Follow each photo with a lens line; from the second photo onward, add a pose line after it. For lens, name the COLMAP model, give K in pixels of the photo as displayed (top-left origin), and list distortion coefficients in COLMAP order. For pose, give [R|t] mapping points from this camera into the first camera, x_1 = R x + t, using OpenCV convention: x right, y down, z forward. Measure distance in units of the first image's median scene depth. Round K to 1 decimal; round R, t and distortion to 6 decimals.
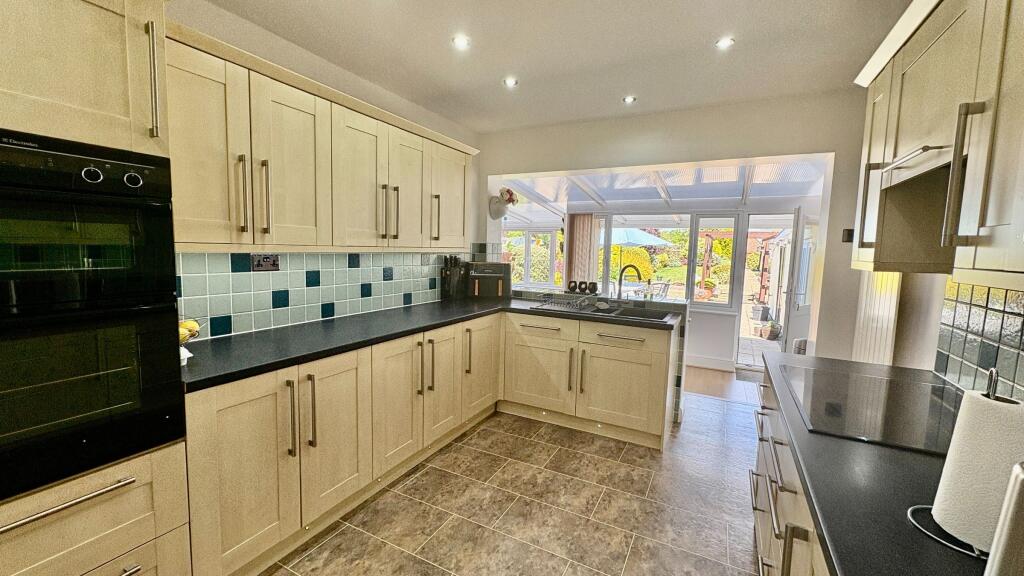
lens RADIAL K [[408.4, 0, 511.9], [0, 408.4, 286.4], [0, 0, 1]] dist [0.002193, 0.000406]
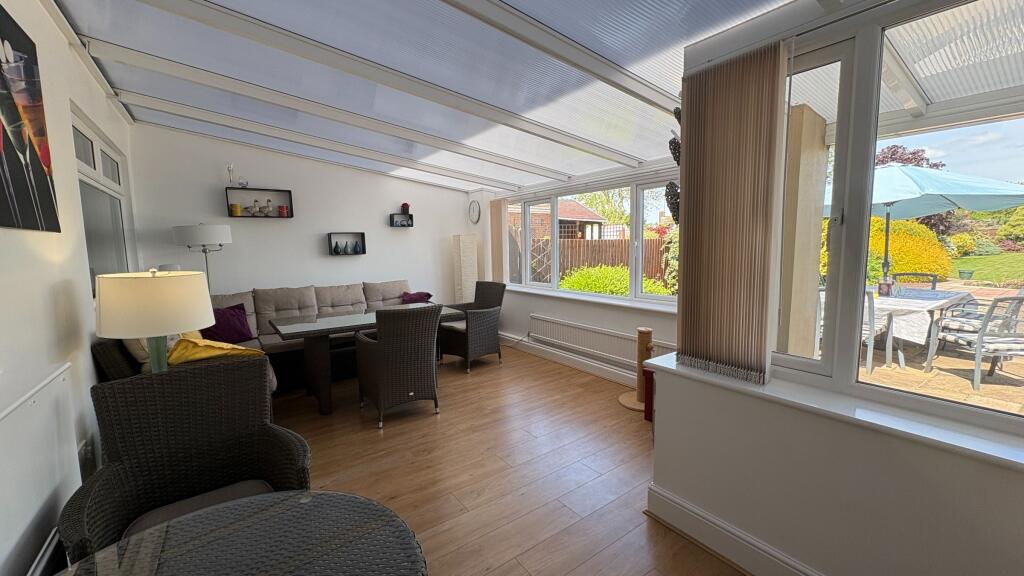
lens RADIAL K [[408.4, 0, 512.5], [0, 408.4, 287.4], [0, 0, 1]] dist [0.002193, 0.000406]
pose [[0.895607, 0.005147, -0.444817, 0.072563], [0.000241, 0.999927, 0.012055, -0.013641], [0.444847, -0.010904, 0.895540, 0.307375]]
